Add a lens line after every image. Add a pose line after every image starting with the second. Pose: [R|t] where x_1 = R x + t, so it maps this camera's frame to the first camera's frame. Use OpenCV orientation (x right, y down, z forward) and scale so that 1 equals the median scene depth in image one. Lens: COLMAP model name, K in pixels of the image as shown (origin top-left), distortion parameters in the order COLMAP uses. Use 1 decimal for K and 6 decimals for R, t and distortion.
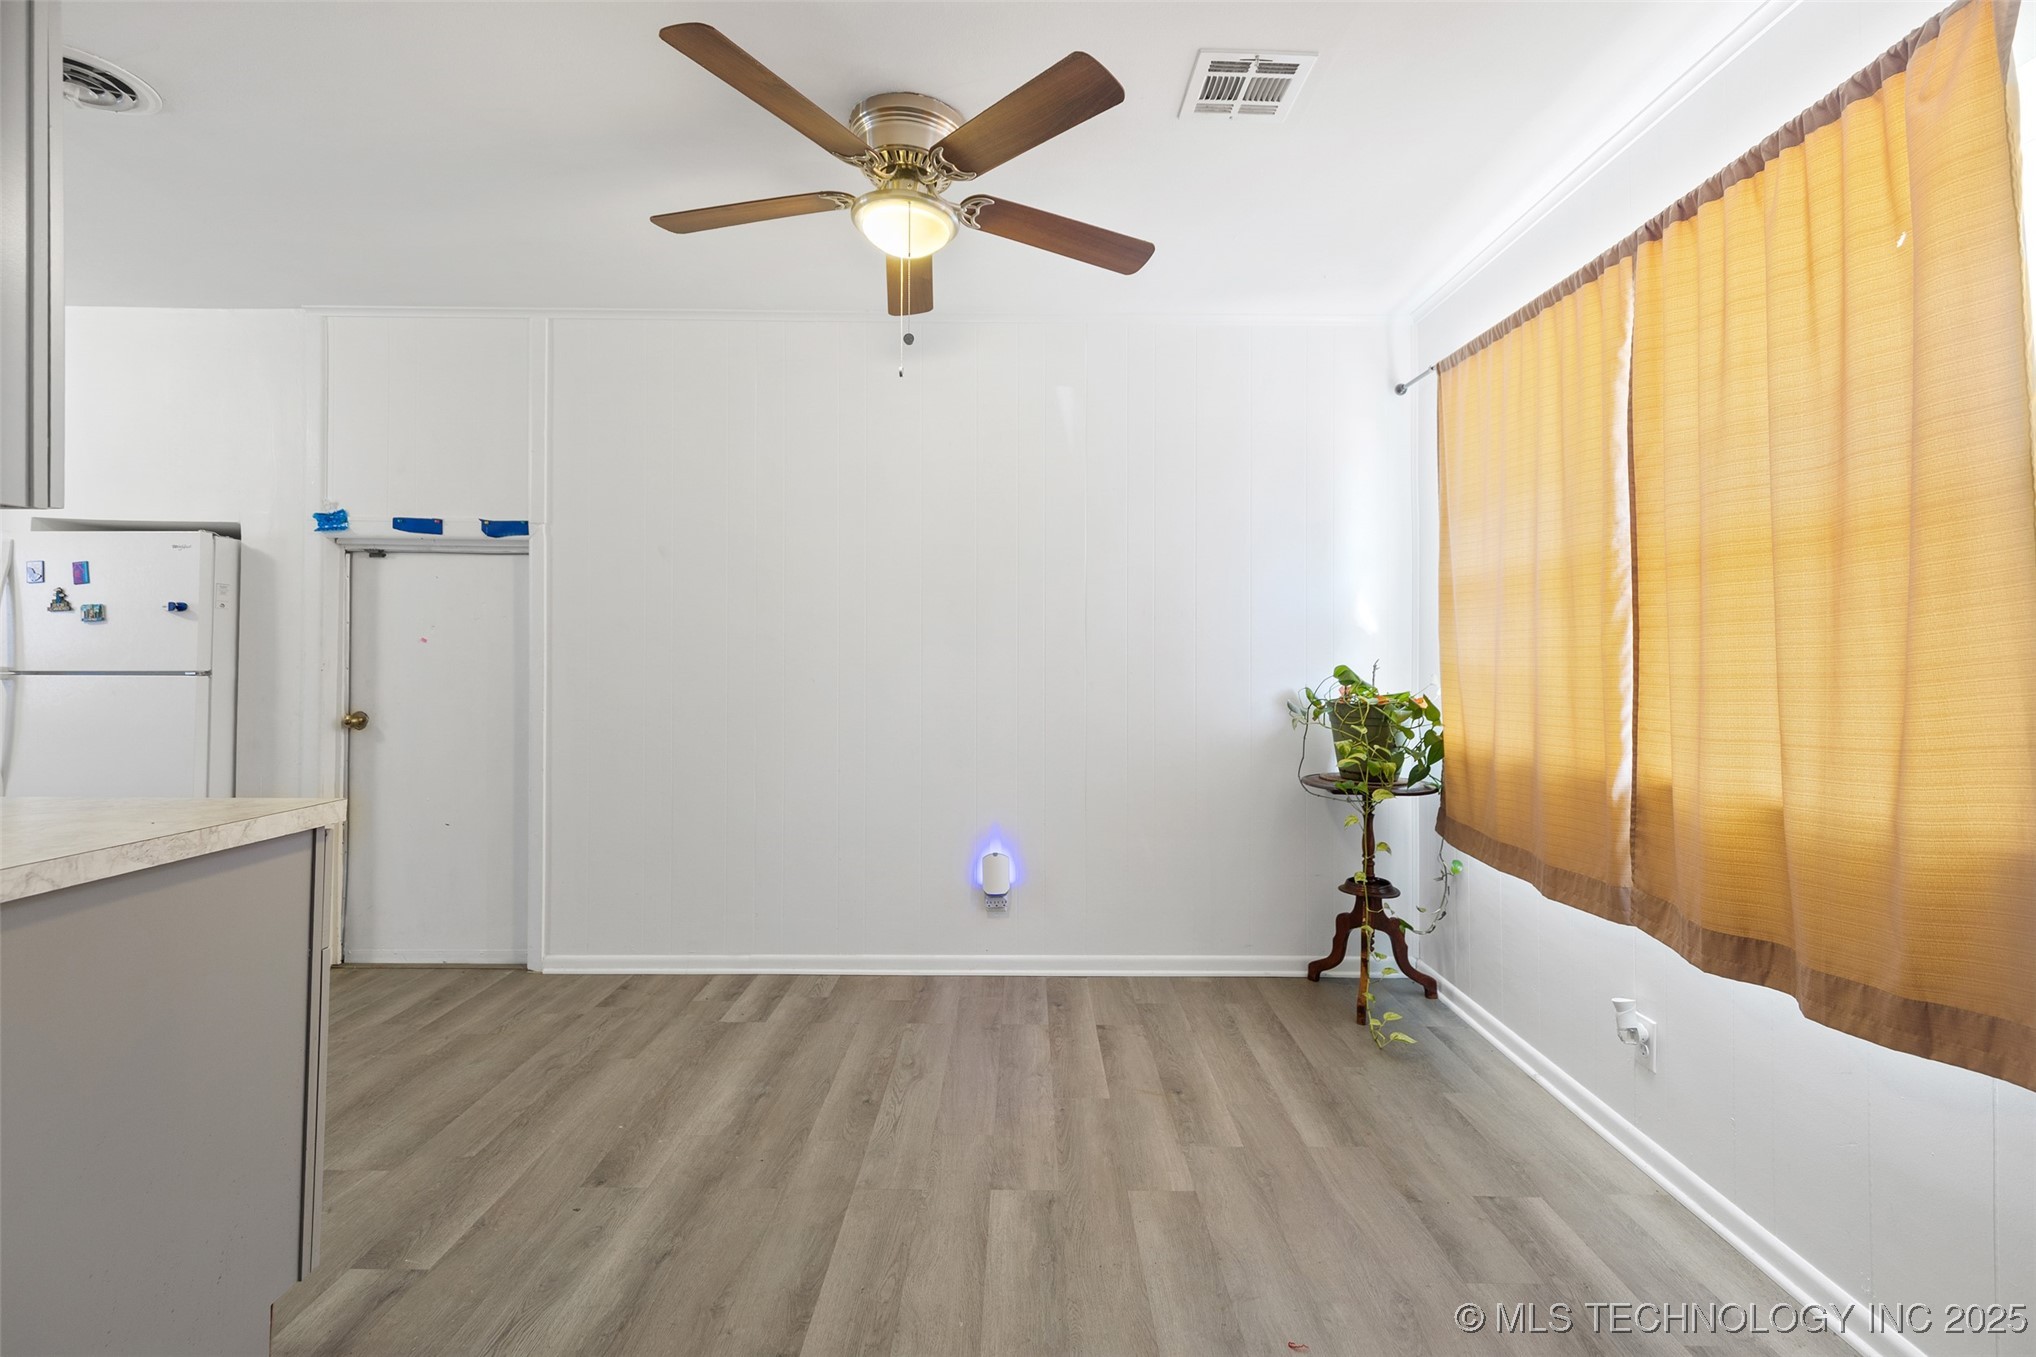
lens RADIAL K [[927.2, 0, 1022.8], [0, 927.2, 635.0], [0, 0, 1]] dist [0.007427, 0.000028]
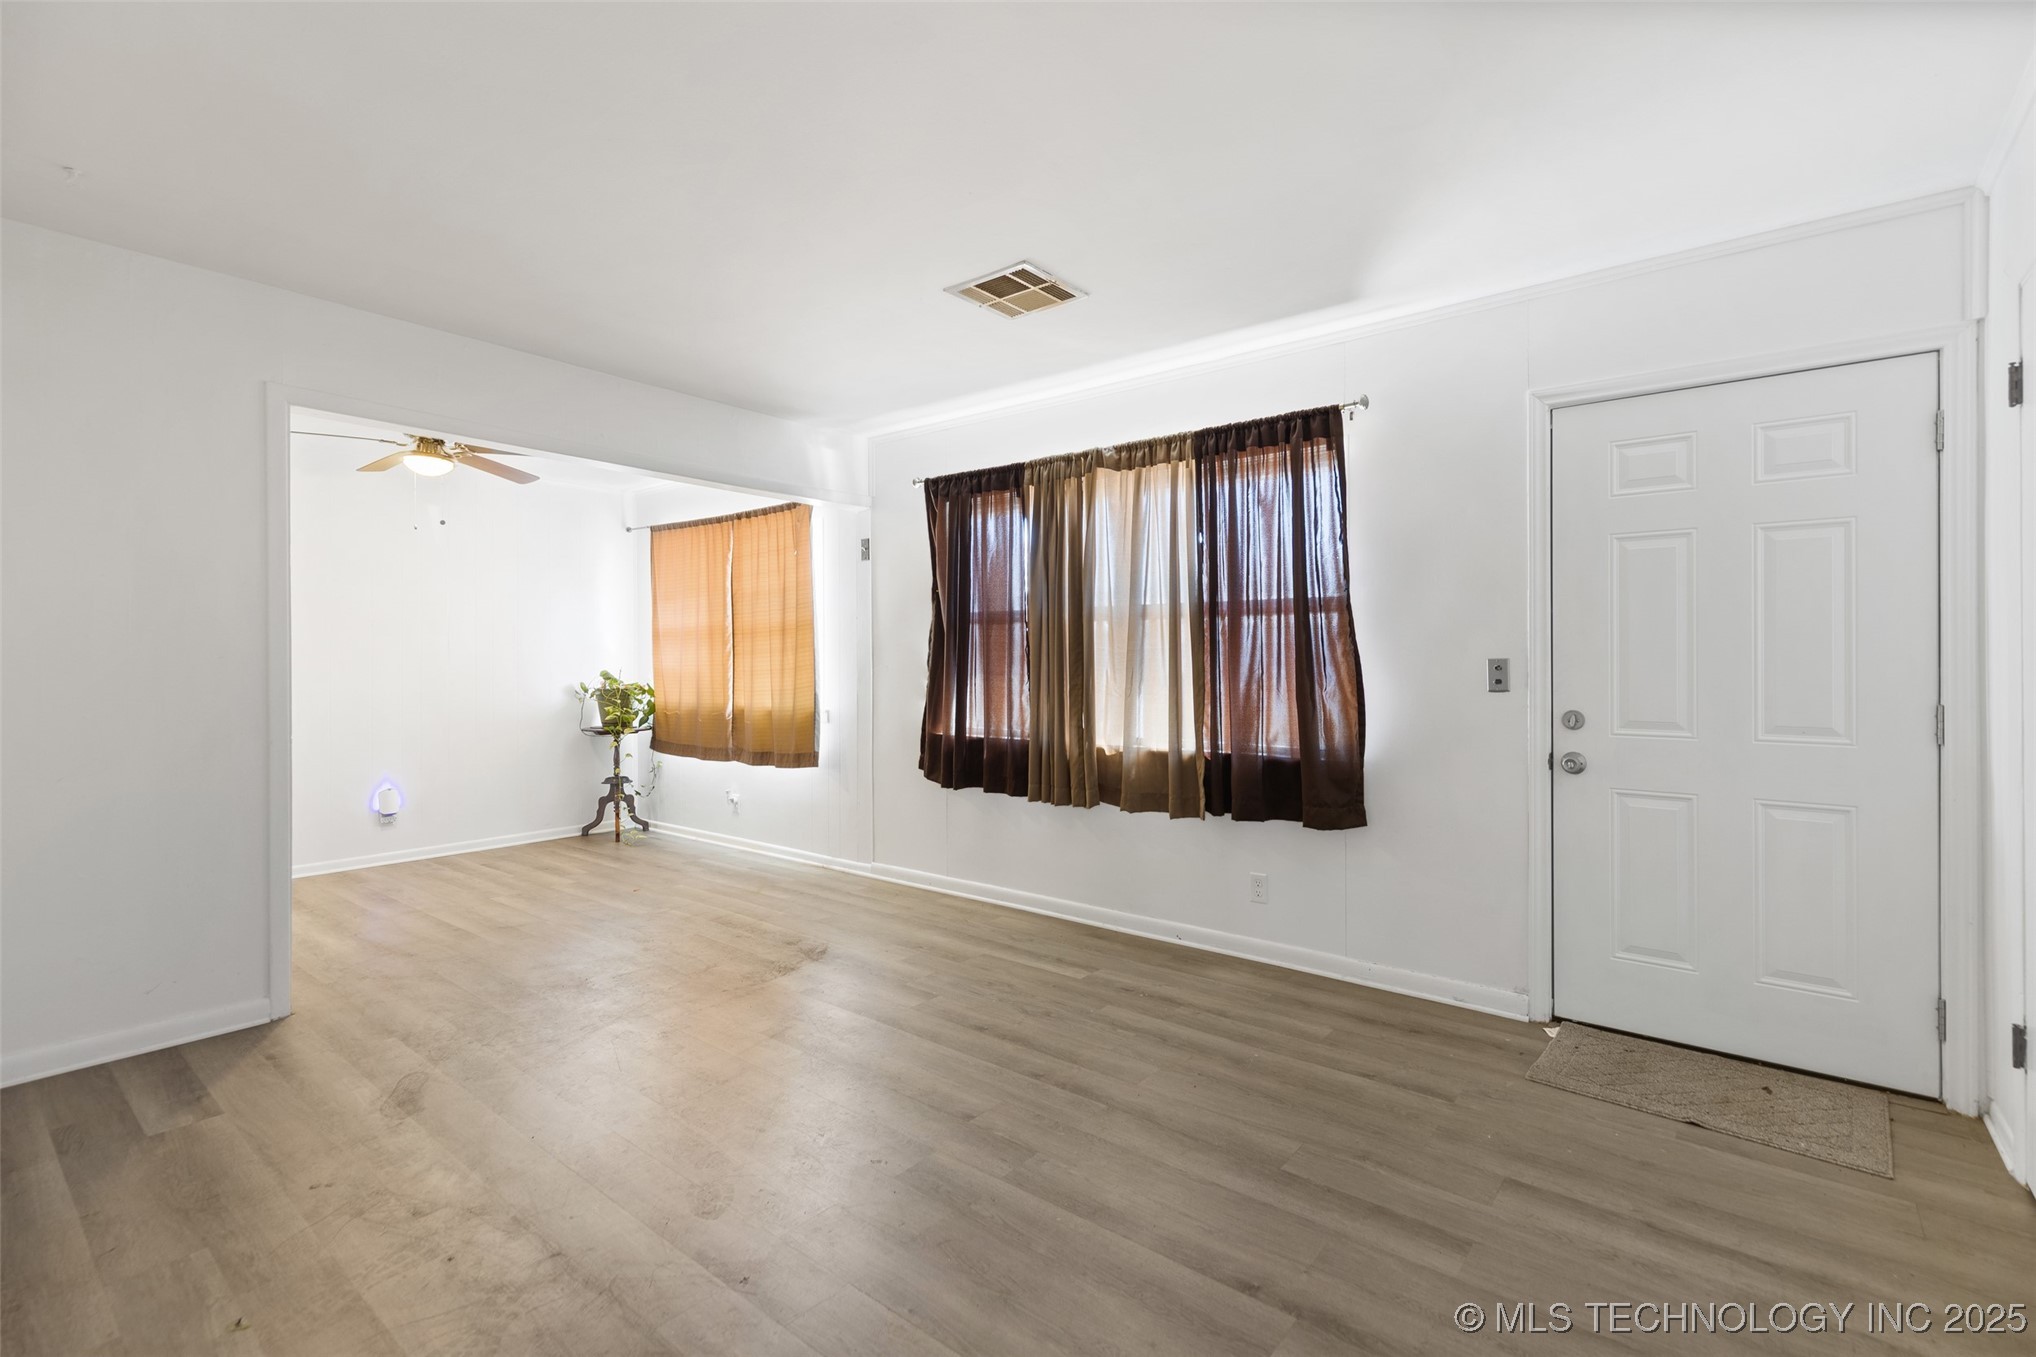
lens RADIAL K [[914.7, 0, 1027.1], [0, 914.7, 667.2], [0, 0, 1]] dist [0.002829, -0.000169]
pose [[0.624794, -0.011792, 0.780701, -0.664760], [-0.008451, 0.999725, 0.021864, -0.026226], [-0.780744, -0.020258, 0.624522, -0.998608]]
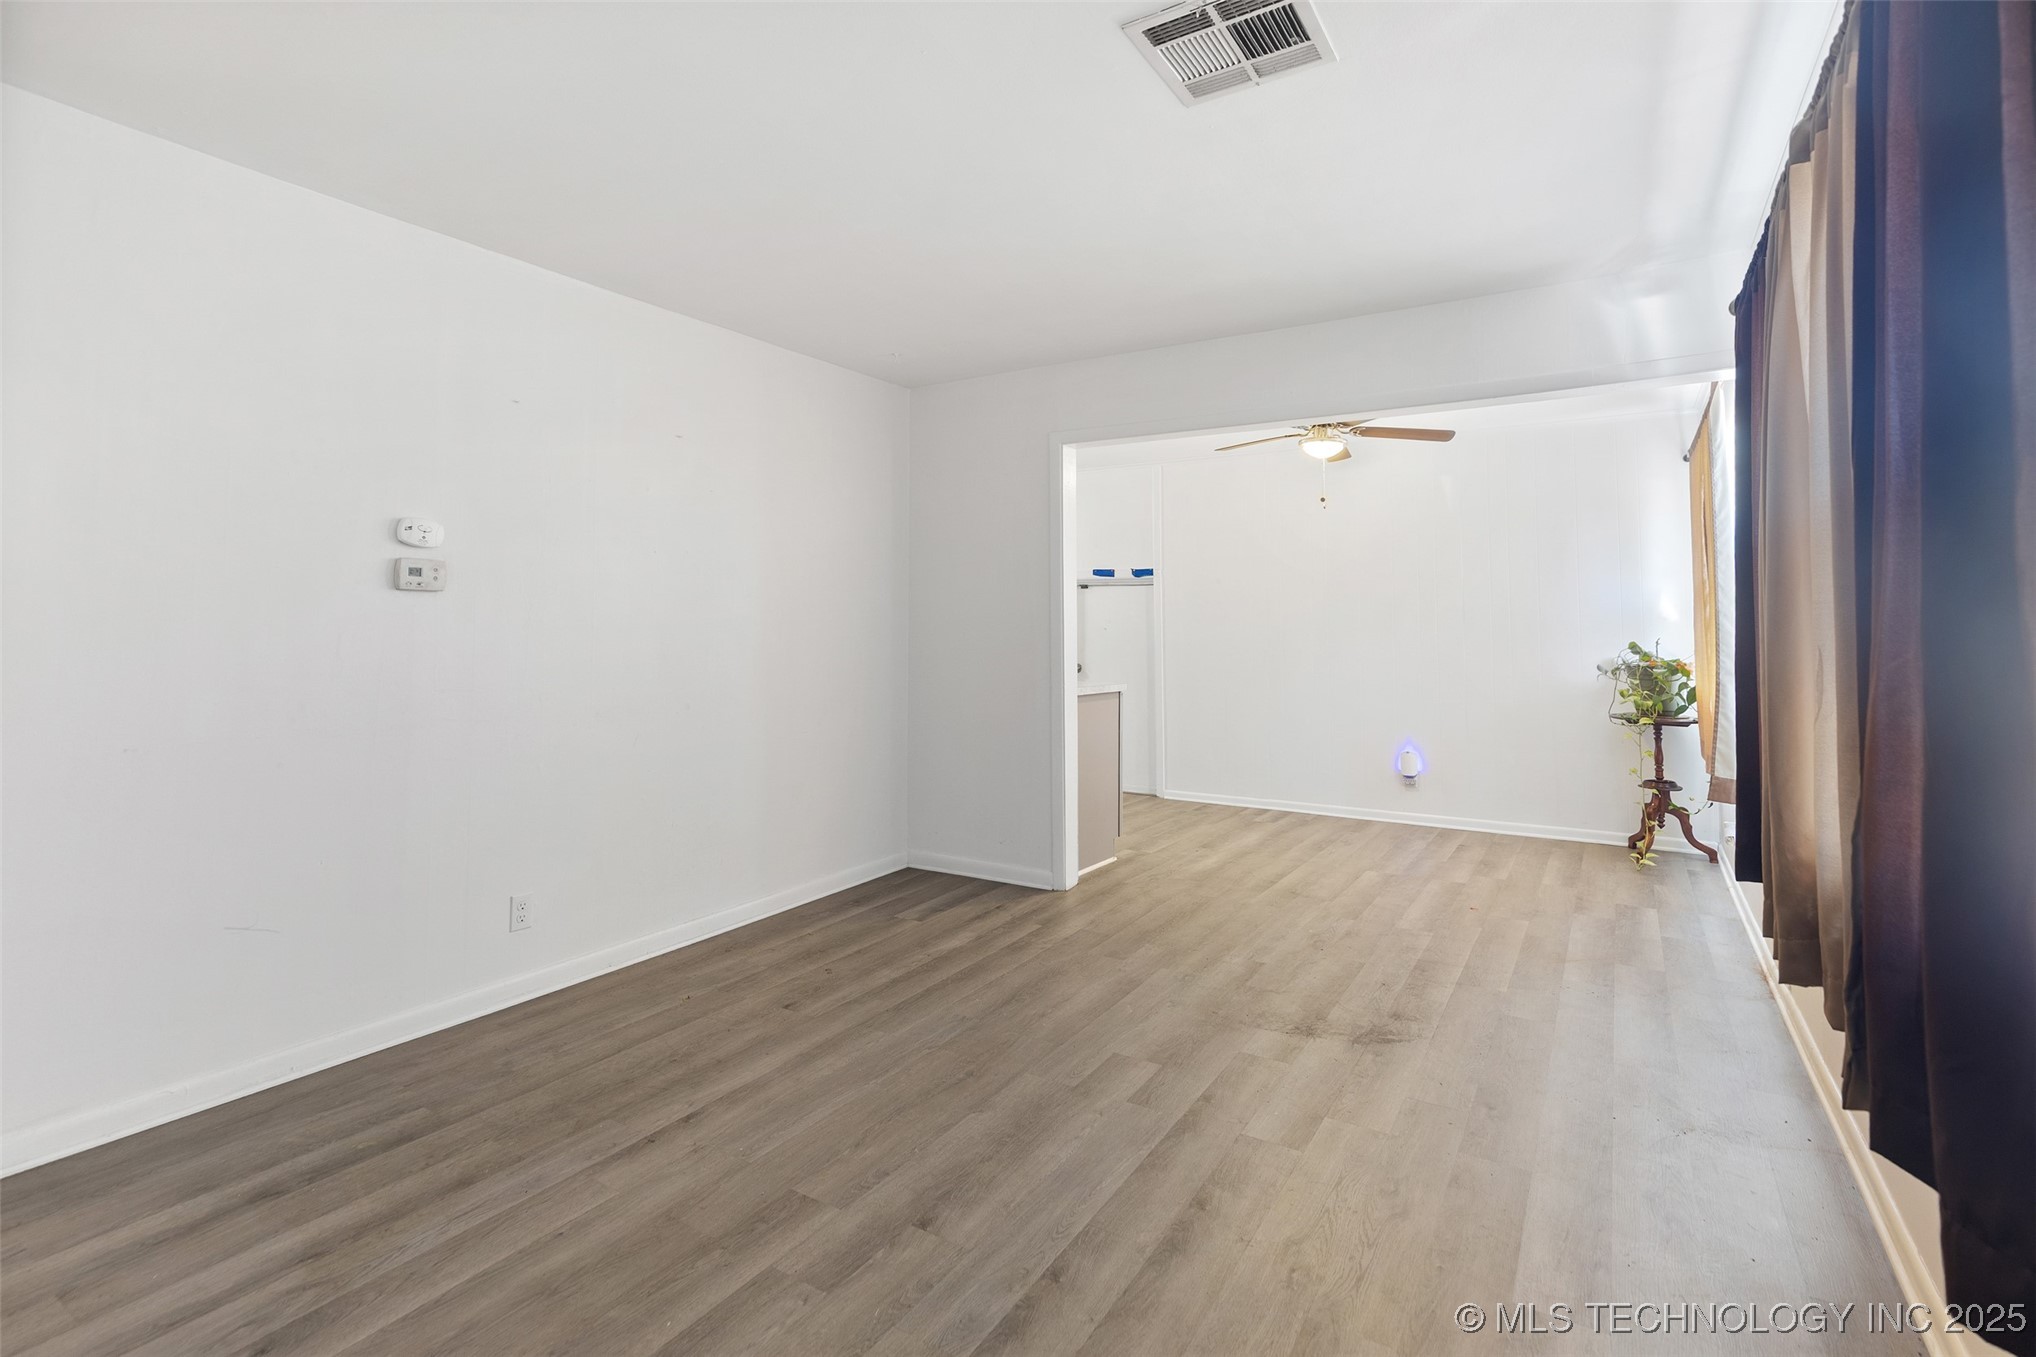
lens RADIAL K [[944.7, 0, 1025.0], [0, 944.7, 585.4], [0, 0, 1]] dist [0.011338, -0.000028]
pose [[0.851770, -0.029172, -0.523103, 0.331511], [0.011771, 0.999262, -0.036559, -0.018162], [0.523784, 0.024982, 0.851485, -0.983991]]
